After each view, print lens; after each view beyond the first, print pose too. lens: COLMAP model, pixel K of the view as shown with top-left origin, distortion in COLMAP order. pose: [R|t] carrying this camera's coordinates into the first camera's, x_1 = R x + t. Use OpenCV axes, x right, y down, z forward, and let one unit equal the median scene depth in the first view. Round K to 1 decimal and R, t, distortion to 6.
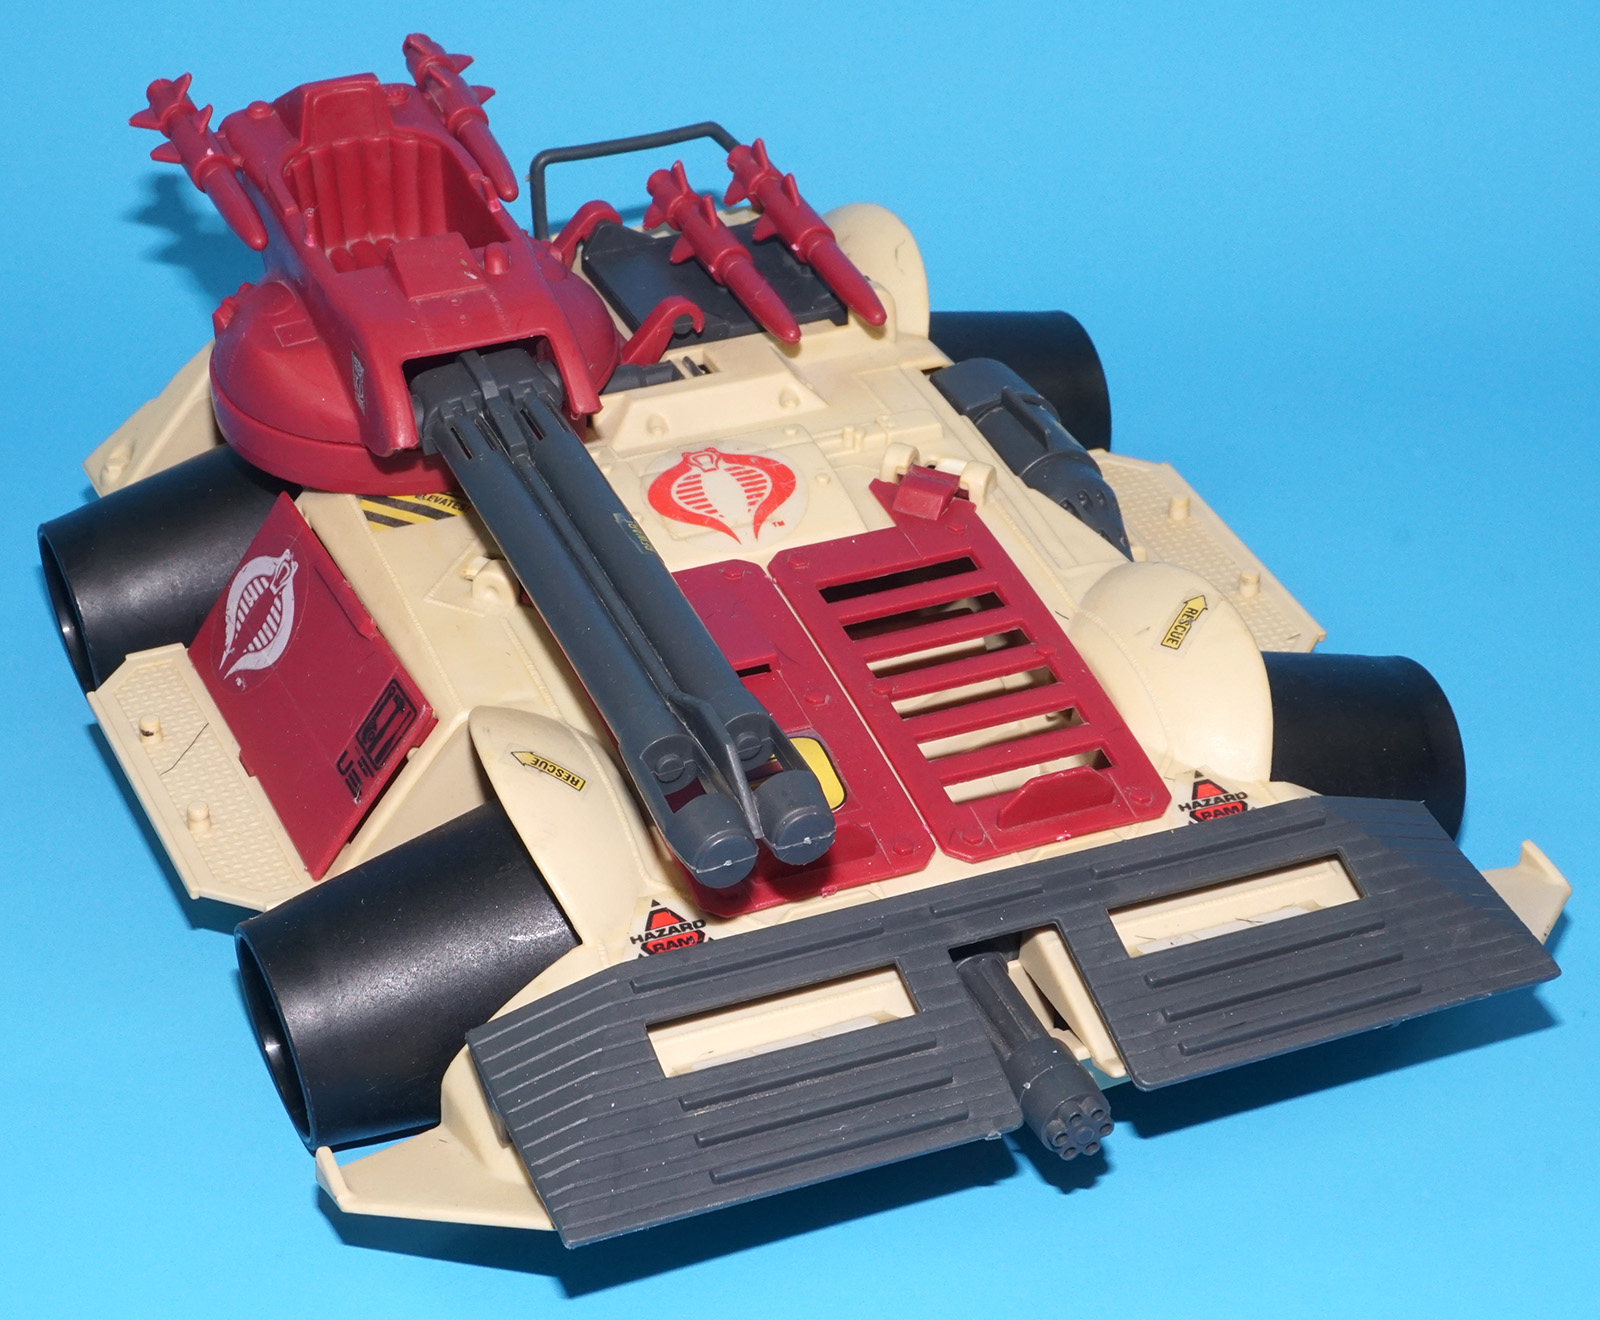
lens RADIAL K [[4053.6, 0, 800.0], [0, 4053.6, 660.0], [0, 0, 1]] dist [-0.033081, -0.302342]
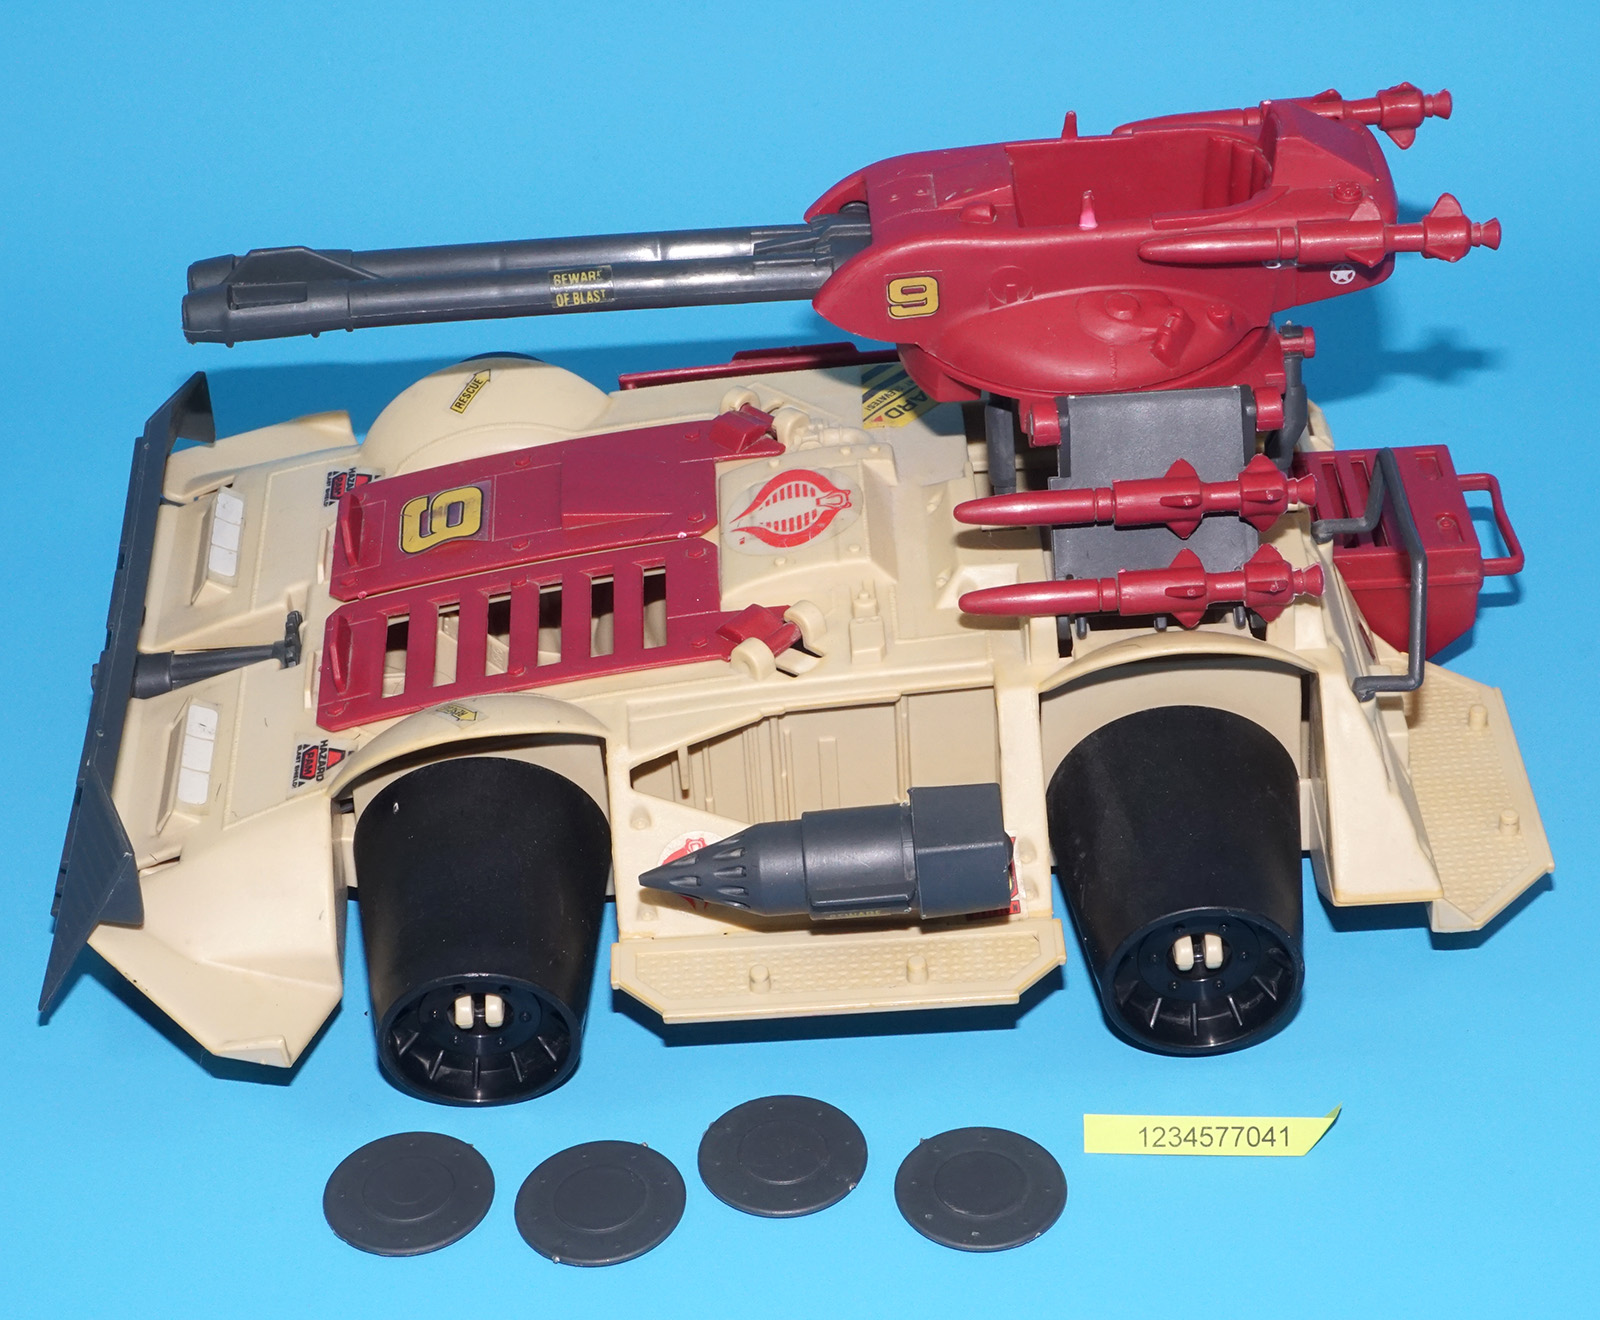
lens RADIAL K [[3939.3, 0, 800.0], [0, 3939.3, 660.0], [0, 0, 1]] dist [-0.025279, 0.211305]
pose [[-0.352853, 0.576003, -0.737370, 0.836258], [-0.458589, 0.580458, 0.672878, -0.776838], [0.815592, 0.575577, 0.059332, 0.966209]]
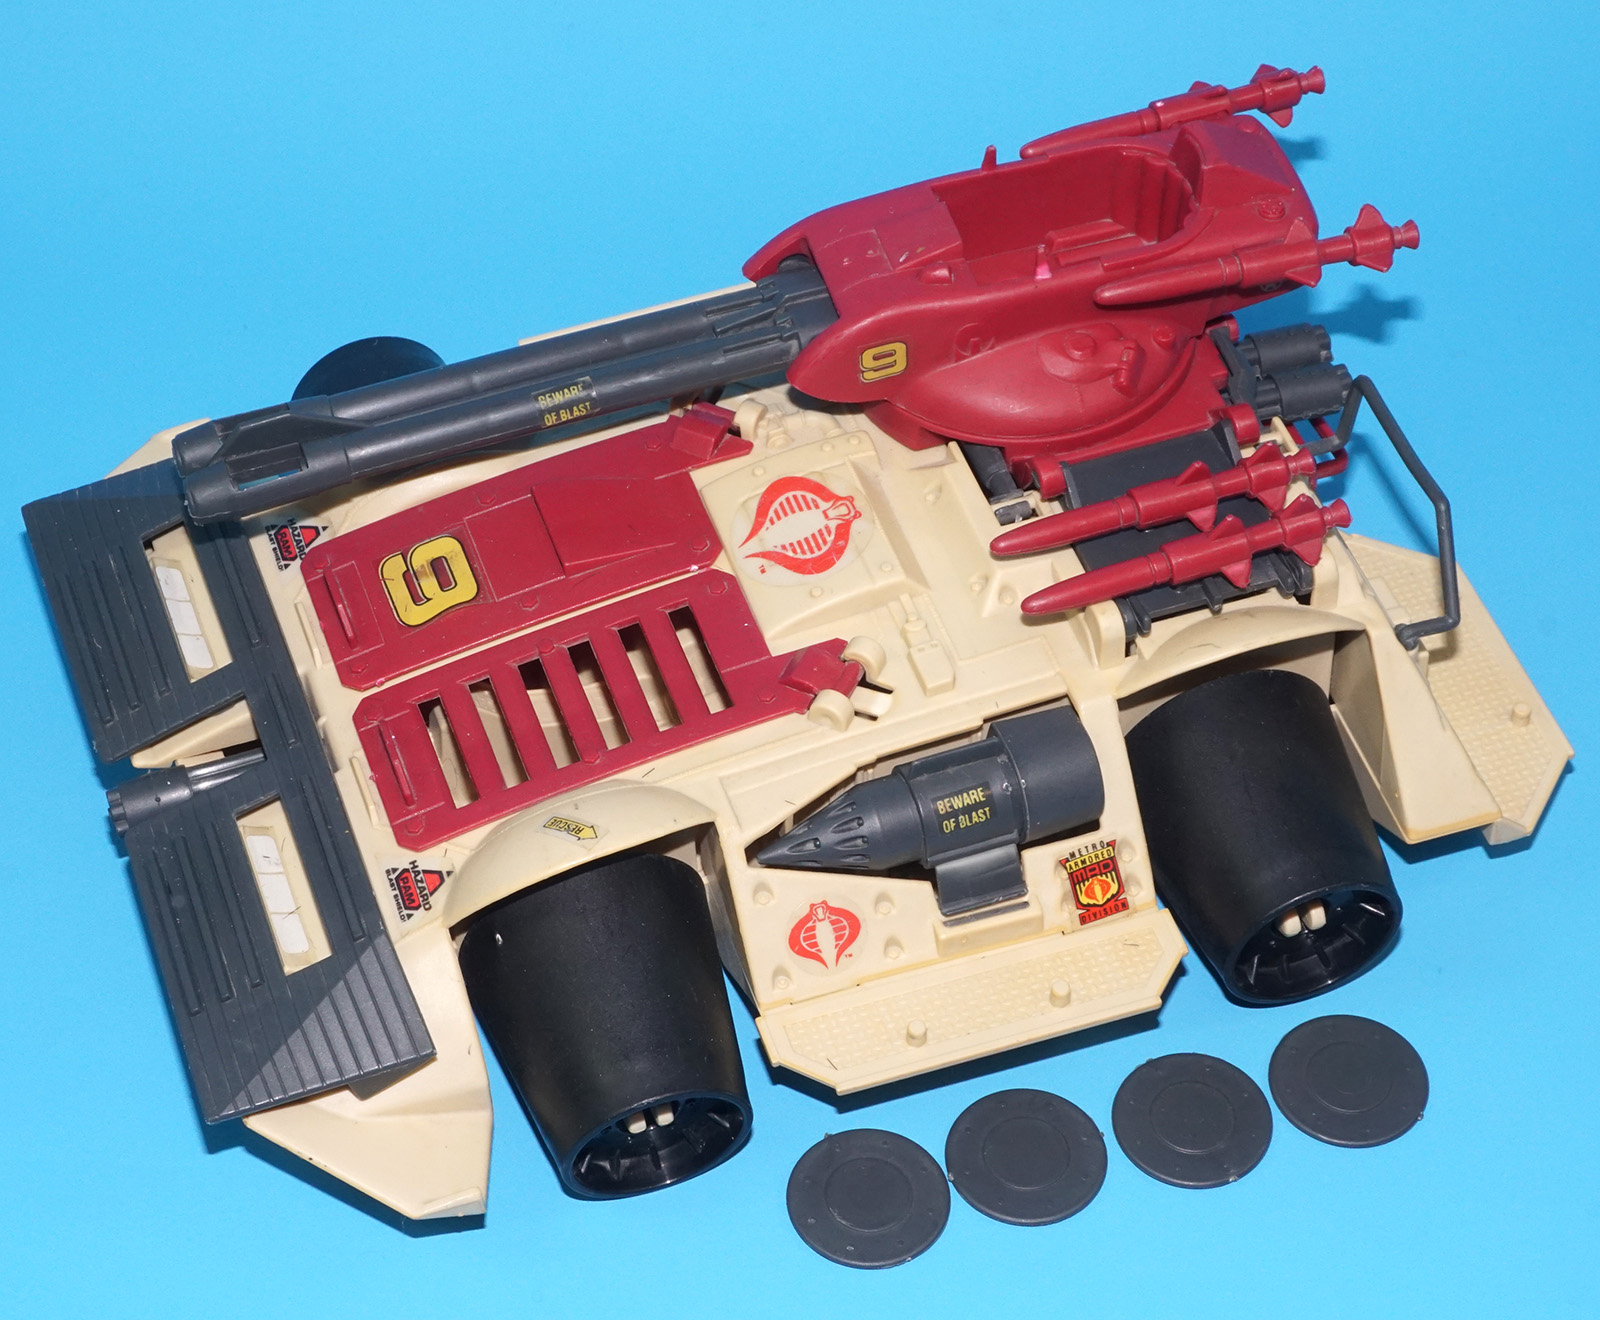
lens RADIAL K [[4053.6, 0, 800.0], [0, 4053.6, 660.0], [0, 0, 1]] dist [-0.033081, -0.302342]
pose [[-0.062826, 0.754992, -0.652718, 0.766044], [-0.535164, 0.526549, 0.660565, -0.787289], [0.842409, 0.390812, 0.370963, 0.591240]]
